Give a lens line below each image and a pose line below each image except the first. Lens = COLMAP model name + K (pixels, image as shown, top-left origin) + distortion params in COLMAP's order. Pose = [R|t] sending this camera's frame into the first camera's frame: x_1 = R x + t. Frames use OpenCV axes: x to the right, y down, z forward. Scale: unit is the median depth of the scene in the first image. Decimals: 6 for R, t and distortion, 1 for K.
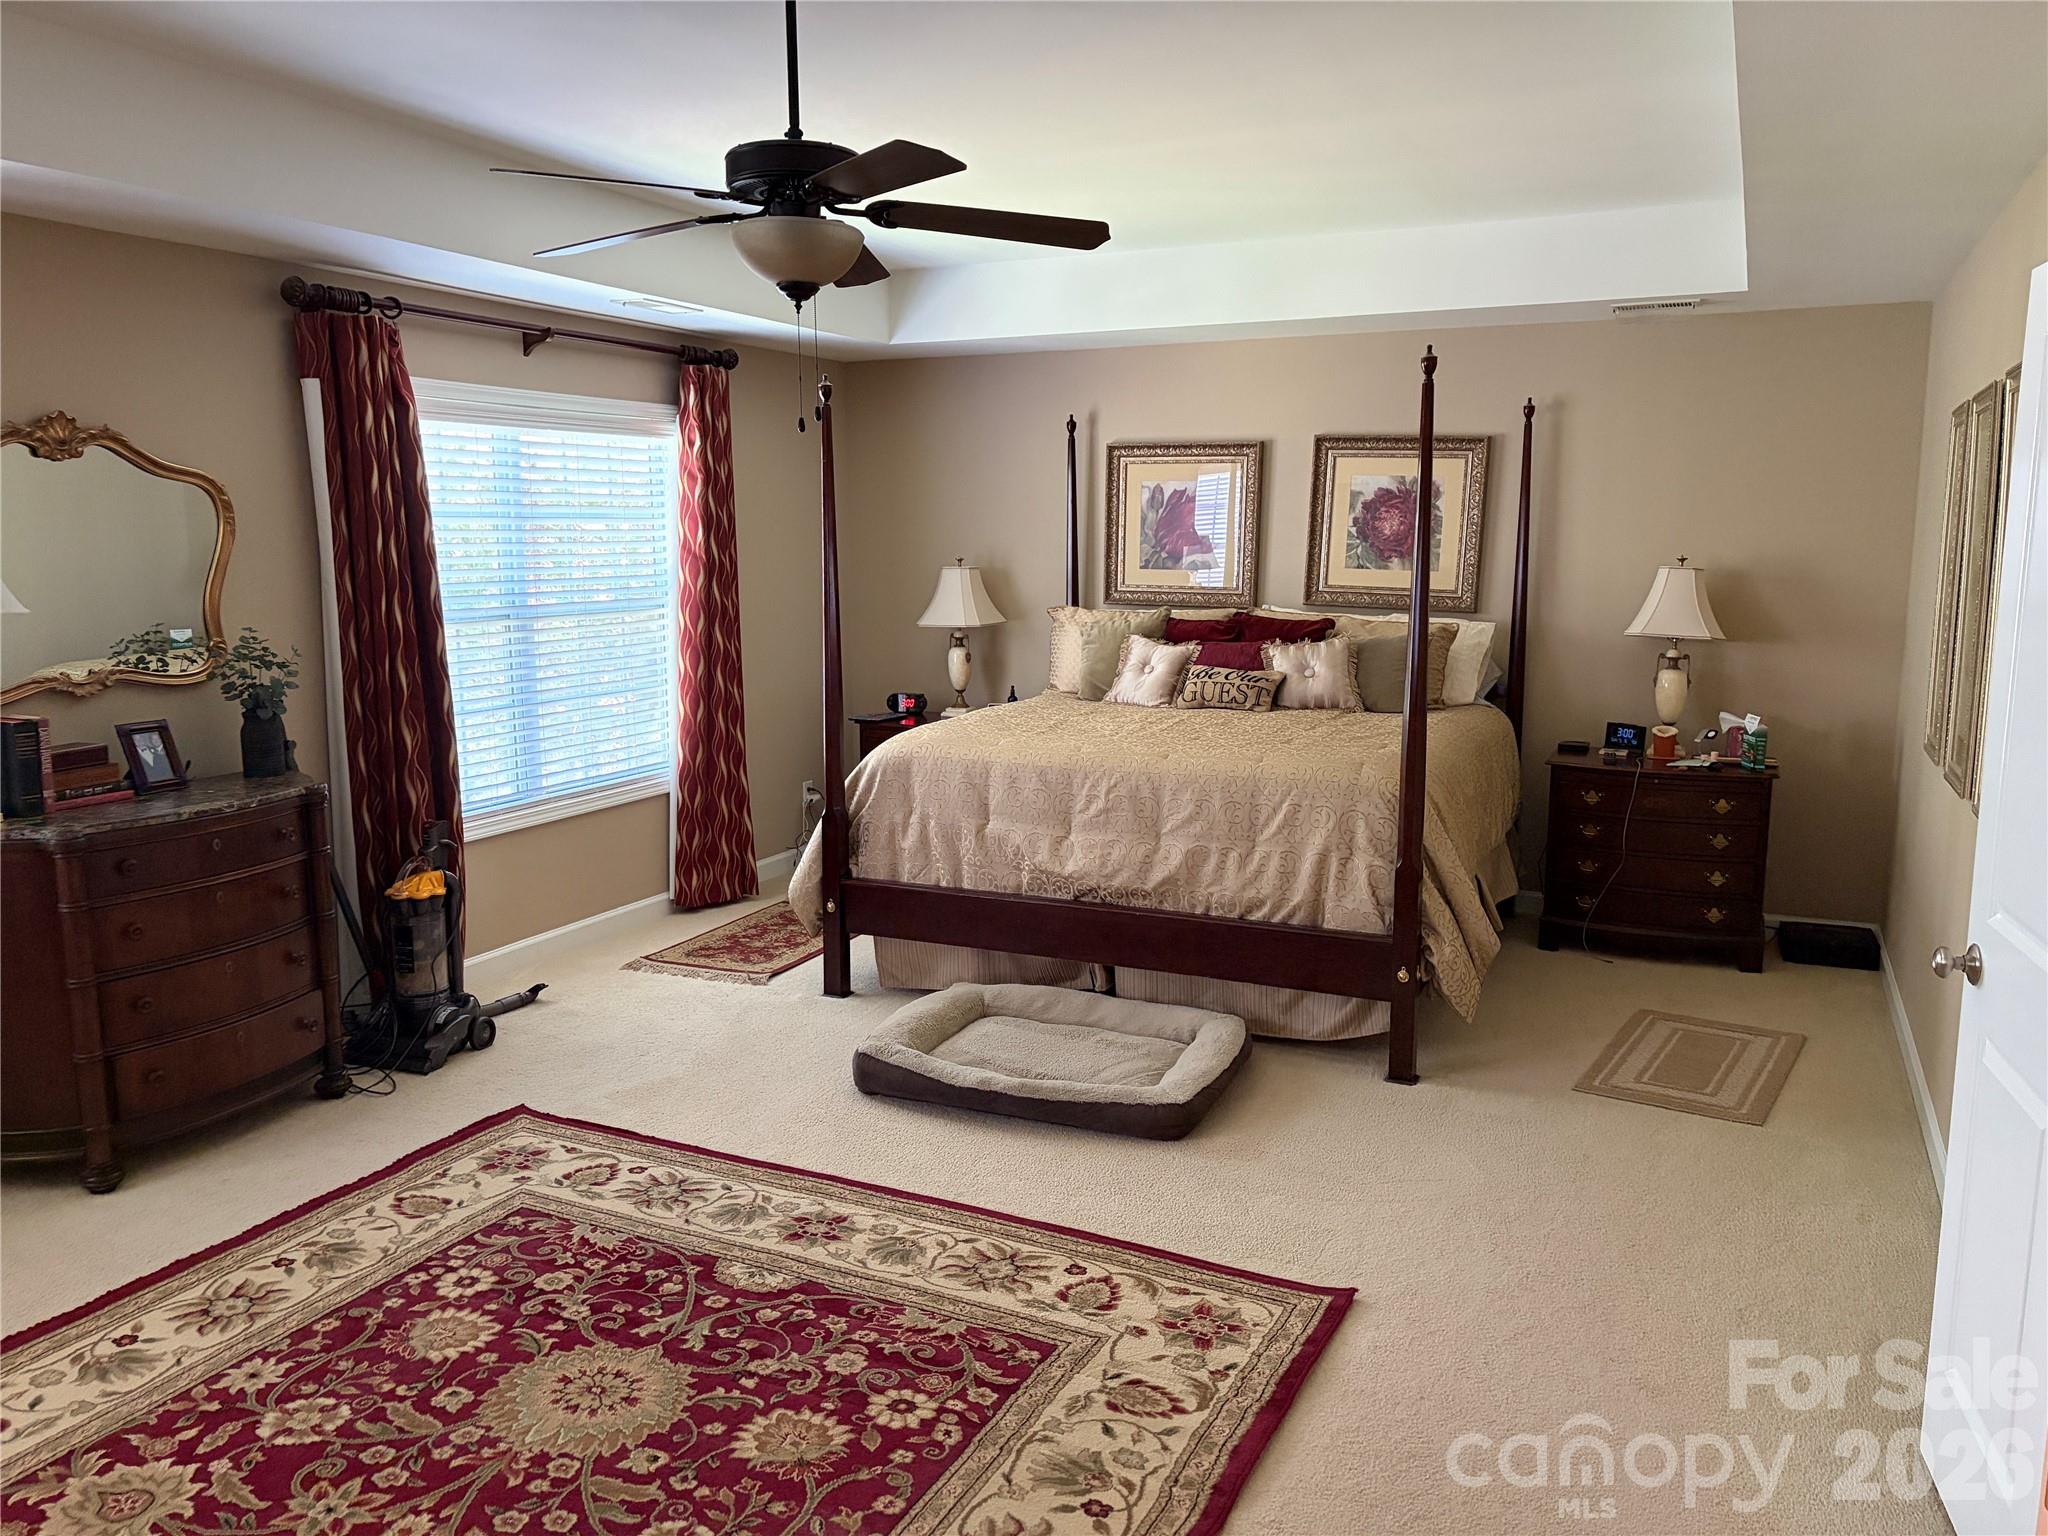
lens RADIAL K [[1523.2, 0, 1020.0], [0, 1523.2, 759.8], [0, 0, 1]] dist [0.032595, -0.046353]
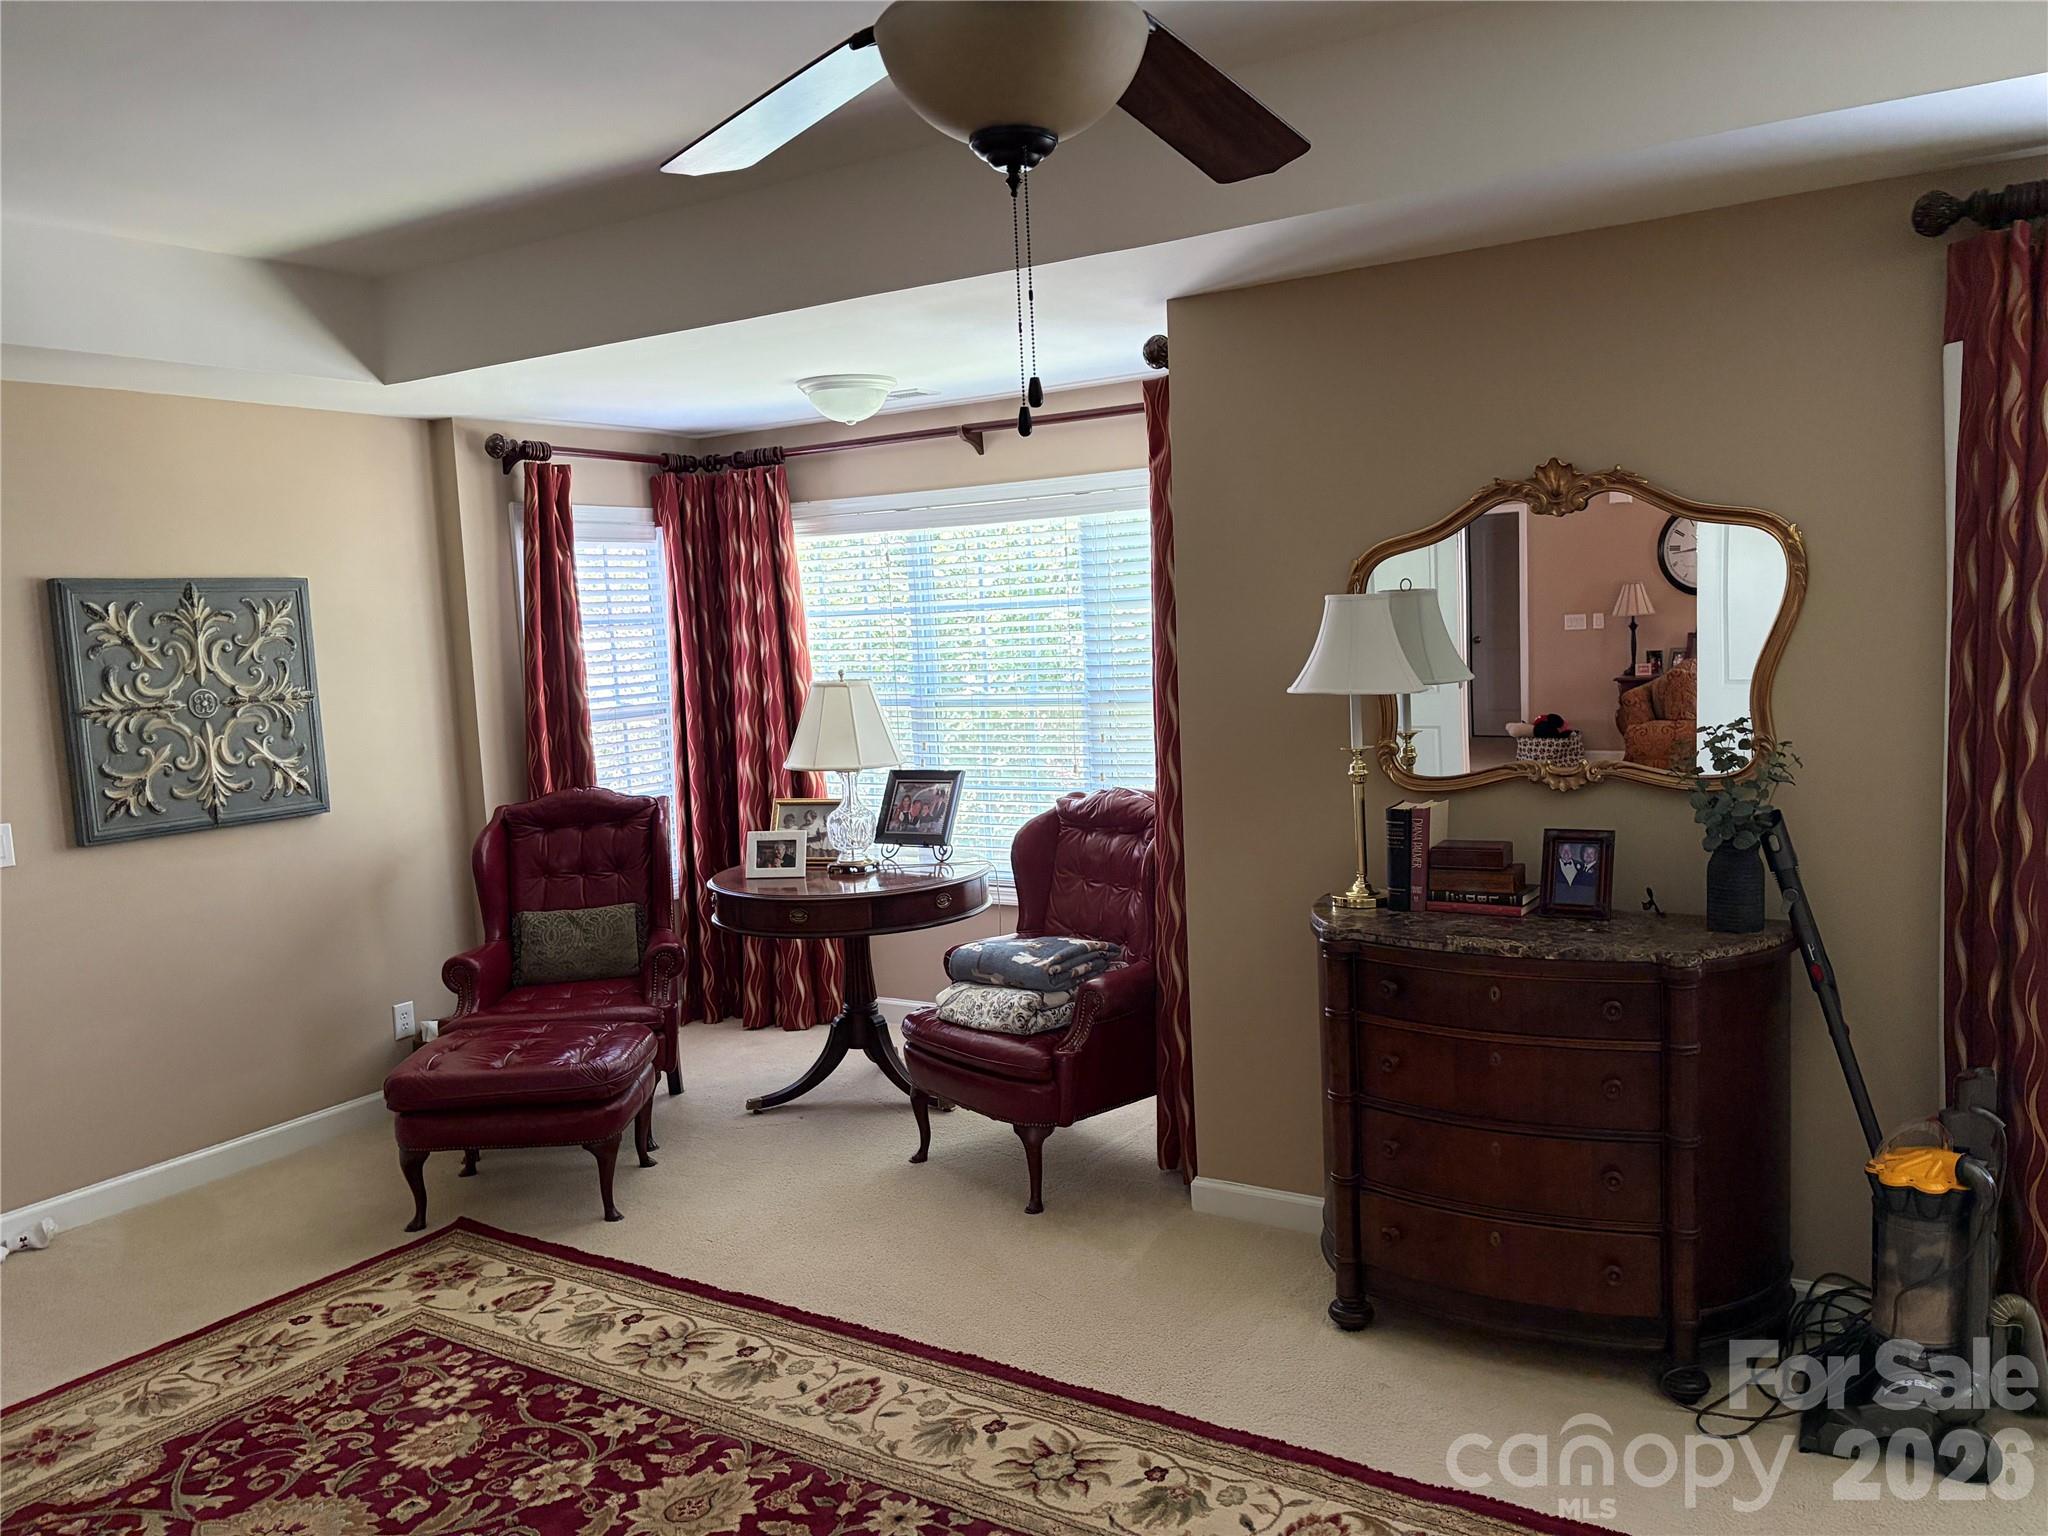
lens RADIAL K [[1523.2, 0, 1036.1], [0, 1523.2, 754.8], [0, 0, 1]] dist [0.032595, -0.046353]
pose [[0.169090, -0.126063, 0.977505, -0.983053], [0.195221, 0.976420, 0.092154, -0.067791], [-0.966073, 0.175247, 0.189713, 0.224104]]
